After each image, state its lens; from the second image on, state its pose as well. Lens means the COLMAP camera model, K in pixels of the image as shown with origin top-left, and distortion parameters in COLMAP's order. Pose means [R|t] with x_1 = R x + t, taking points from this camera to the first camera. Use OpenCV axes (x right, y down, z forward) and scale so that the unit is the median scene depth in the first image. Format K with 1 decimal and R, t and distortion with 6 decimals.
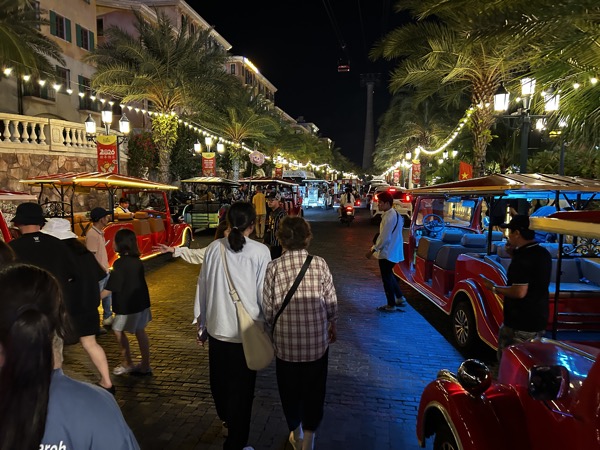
lens RADIAL K [[452.8, 0, 300.6], [0, 452.8, 224.7], [0, 0, 1]] dist [0.001230, -0.003672]
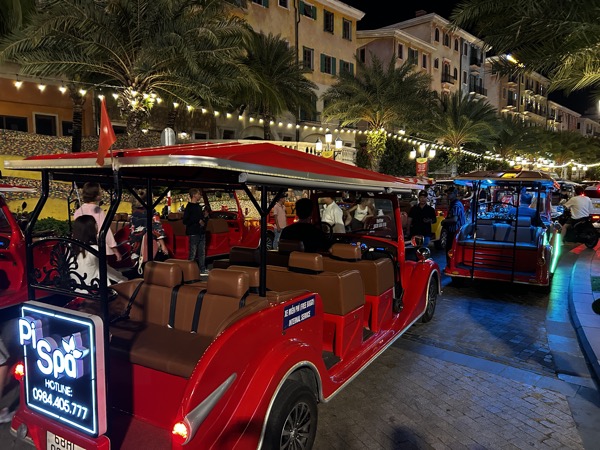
lens RADIAL K [[452.8, 0, 299.9], [0, 452.8, 225.7], [0, 0, 1]] dist [0.001230, -0.003672]
pose [[0.832045, 0.035455, -0.553574, 0.192524], [-0.039035, 0.999224, 0.005327, 0.022797], [0.553333, 0.017177, 0.832783, -0.155798]]
